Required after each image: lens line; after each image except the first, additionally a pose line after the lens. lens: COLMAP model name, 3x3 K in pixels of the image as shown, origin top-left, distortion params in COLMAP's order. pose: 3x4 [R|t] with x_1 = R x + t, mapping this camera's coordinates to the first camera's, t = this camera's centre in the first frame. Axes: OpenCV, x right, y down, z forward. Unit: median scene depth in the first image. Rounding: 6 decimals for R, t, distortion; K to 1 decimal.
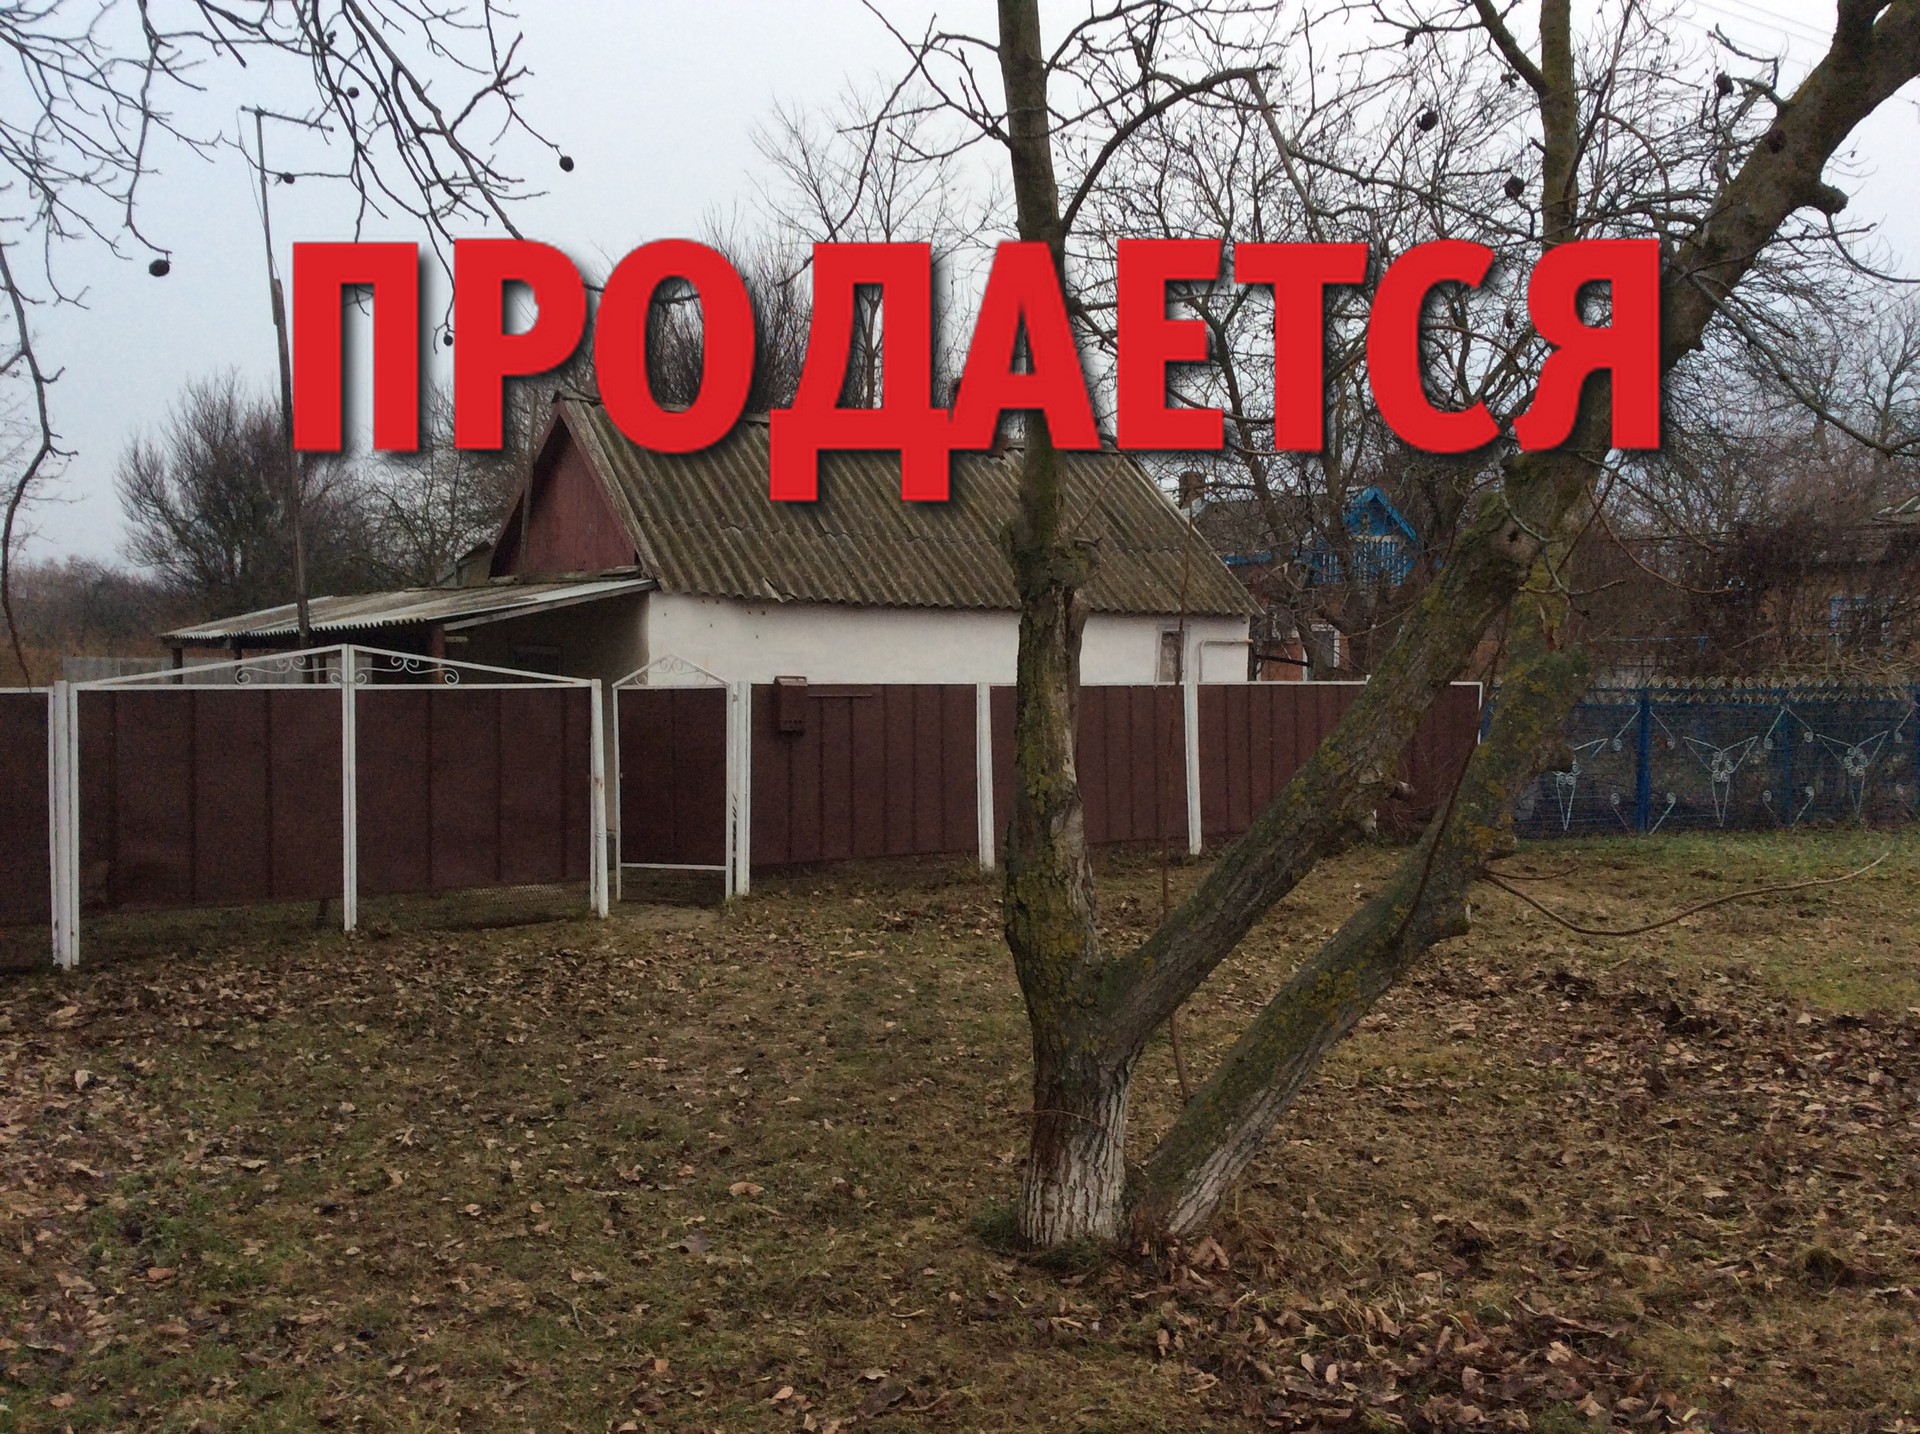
lens RADIAL K [[1778.3, 0, 955.2], [0, 1778.3, 705.4], [0, 0, 1]] dist [0.062562, 0.000000]
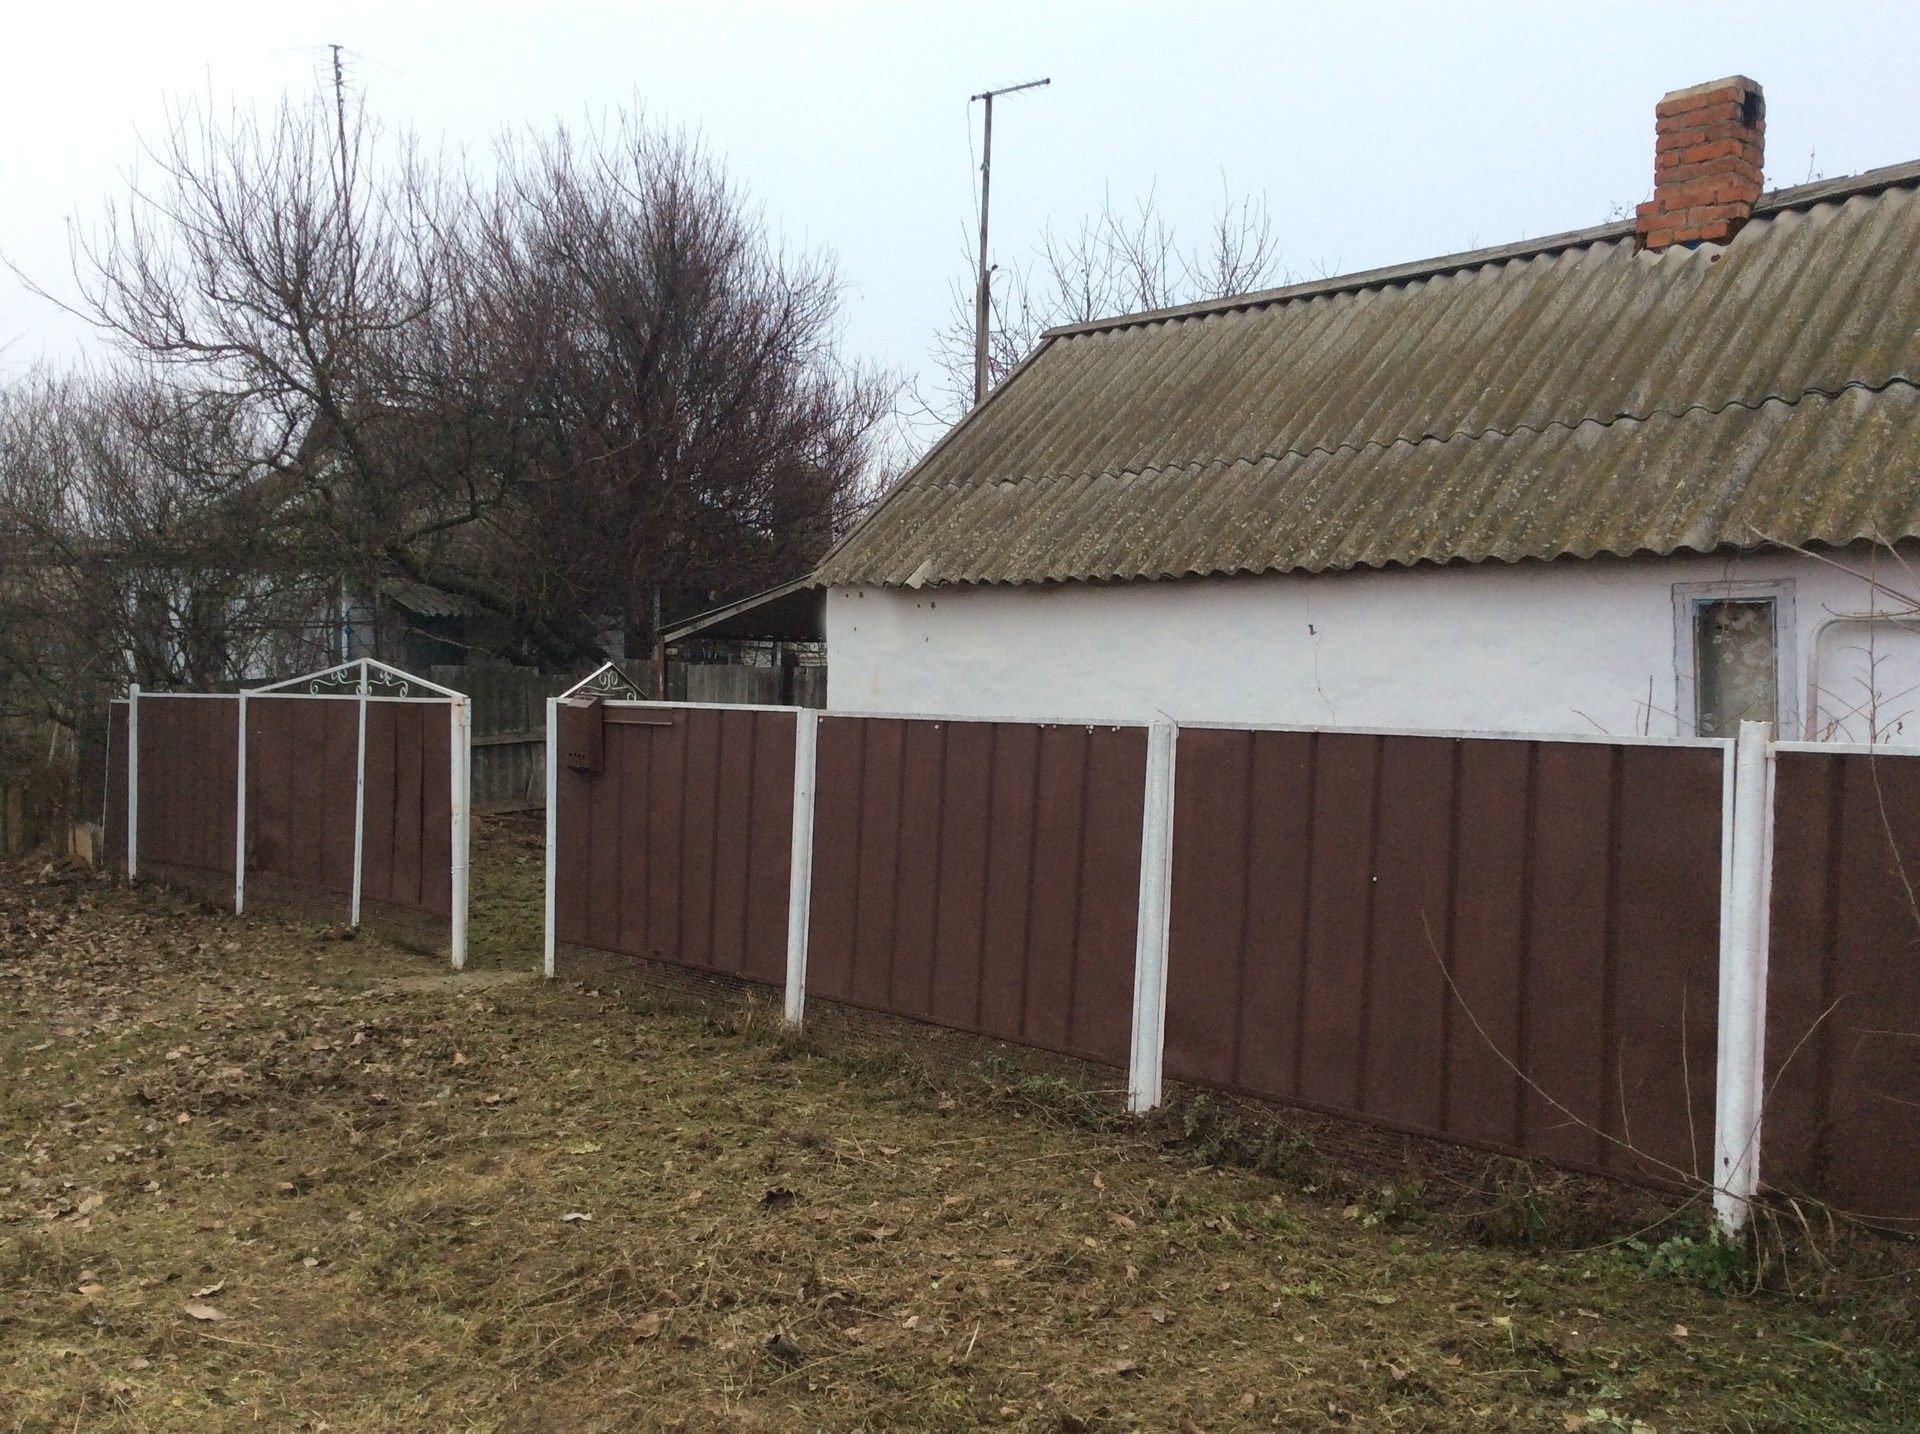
lens RADIAL K [[1778.3, 0, 955.5], [0, 1778.3, 728.2], [0, 0, 1]] dist [0.062562, 0.000000]
pose [[0.141189, 0.012918, -0.989898, 0.673492], [-0.040718, 0.999145, 0.007231, -0.013287], [0.989145, 0.039286, 0.141594, 1.075519]]
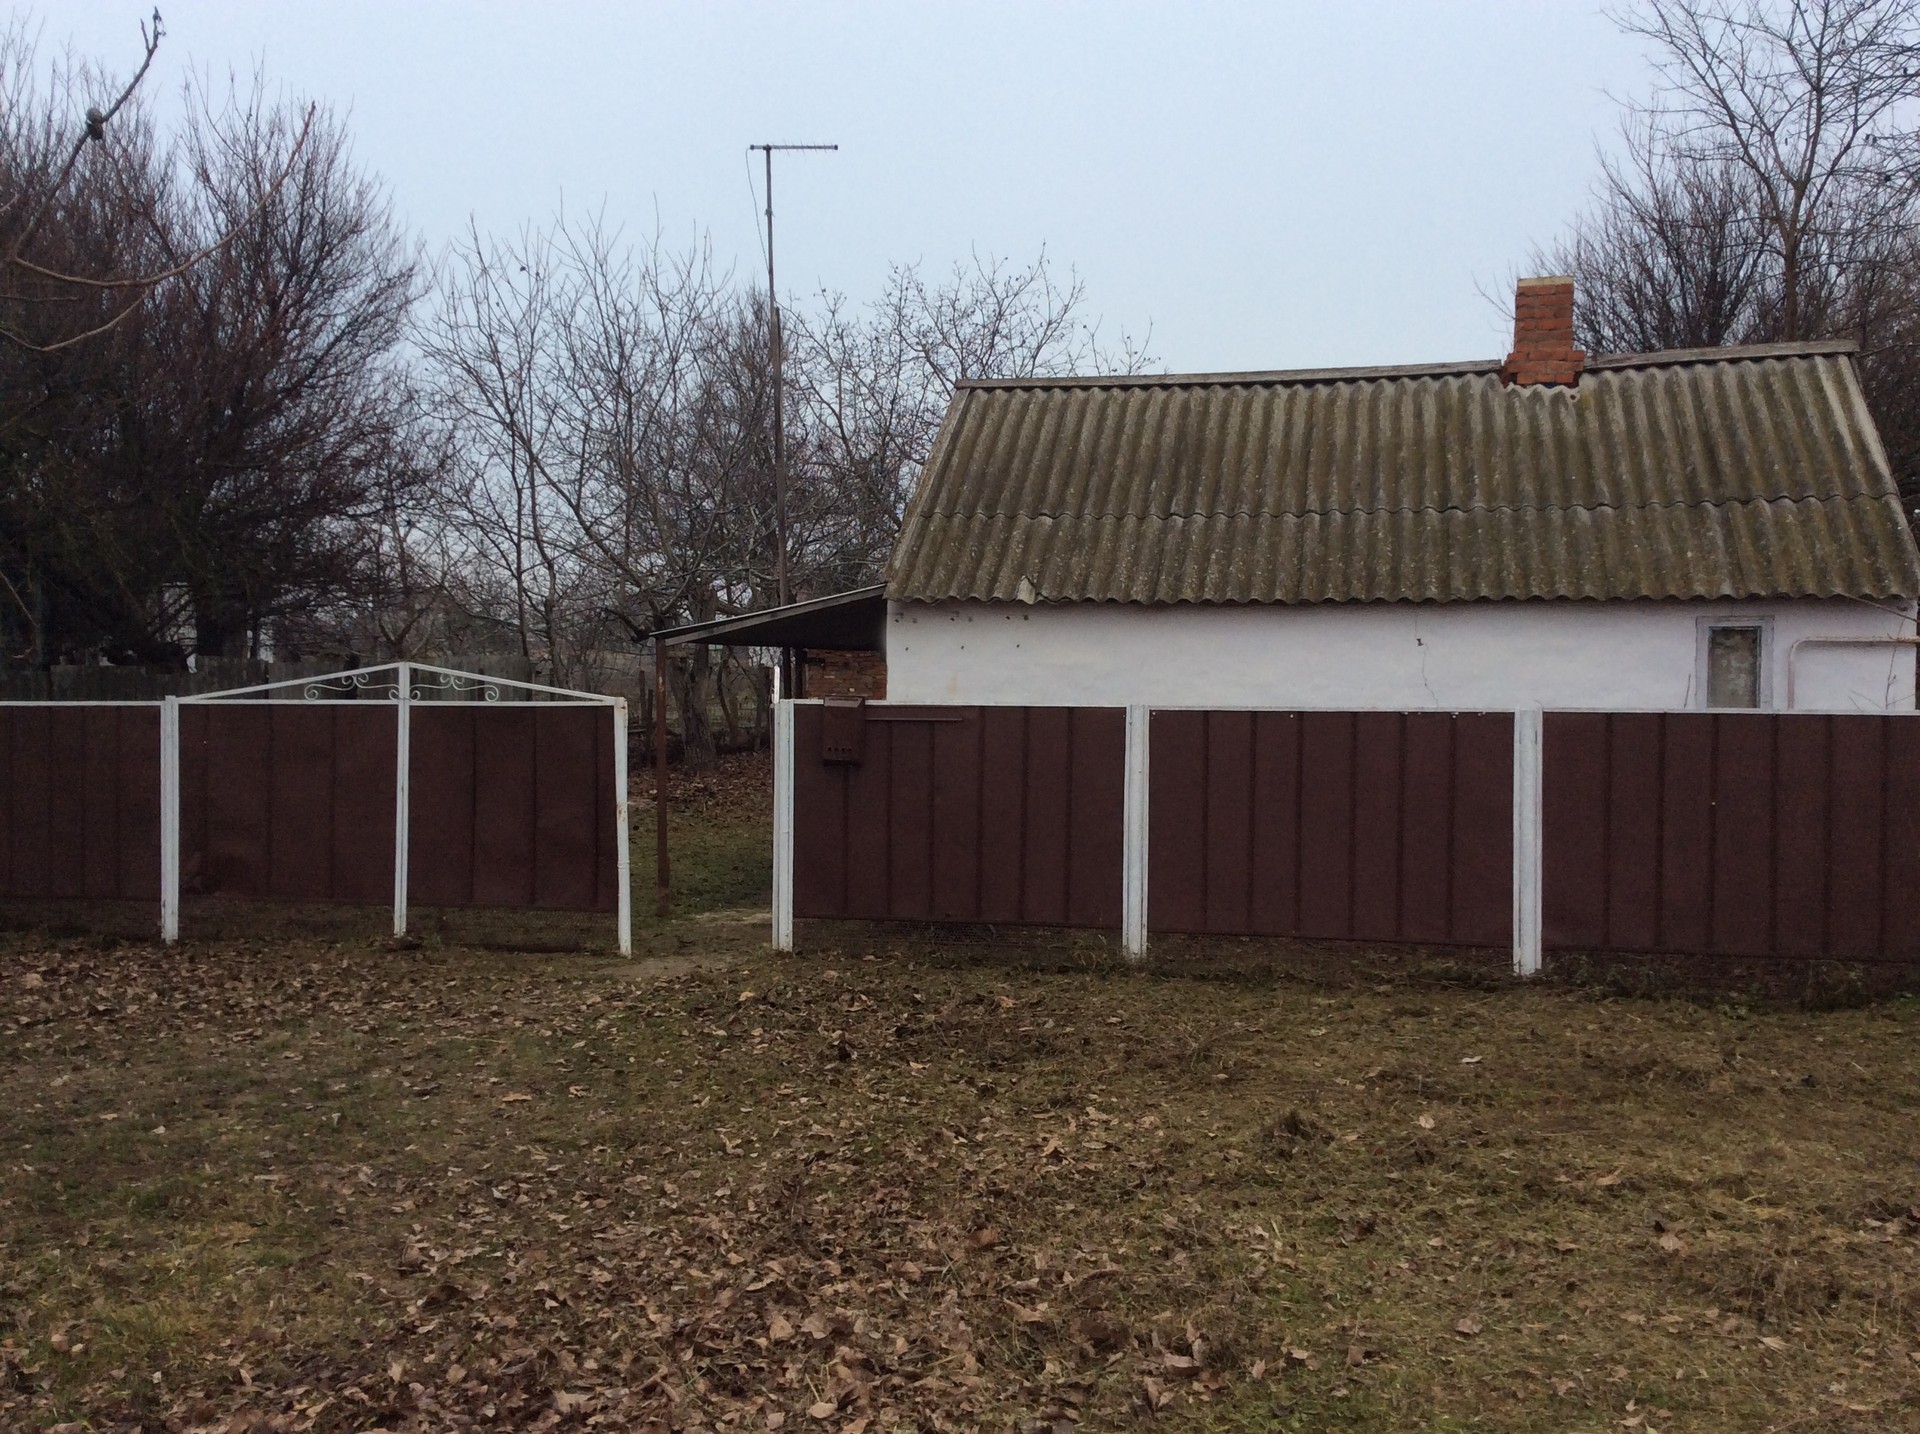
lens RADIAL K [[1778.3, 0, 942.7], [0, 1778.3, 724.0], [0, 0, 1]] dist [0.062562, 0.000000]
pose [[0.652234, 0.012880, -0.757908, 0.587258], [-0.017017, 0.999852, 0.002347, -0.005361], [0.757827, 0.011367, 0.652357, 0.506000]]
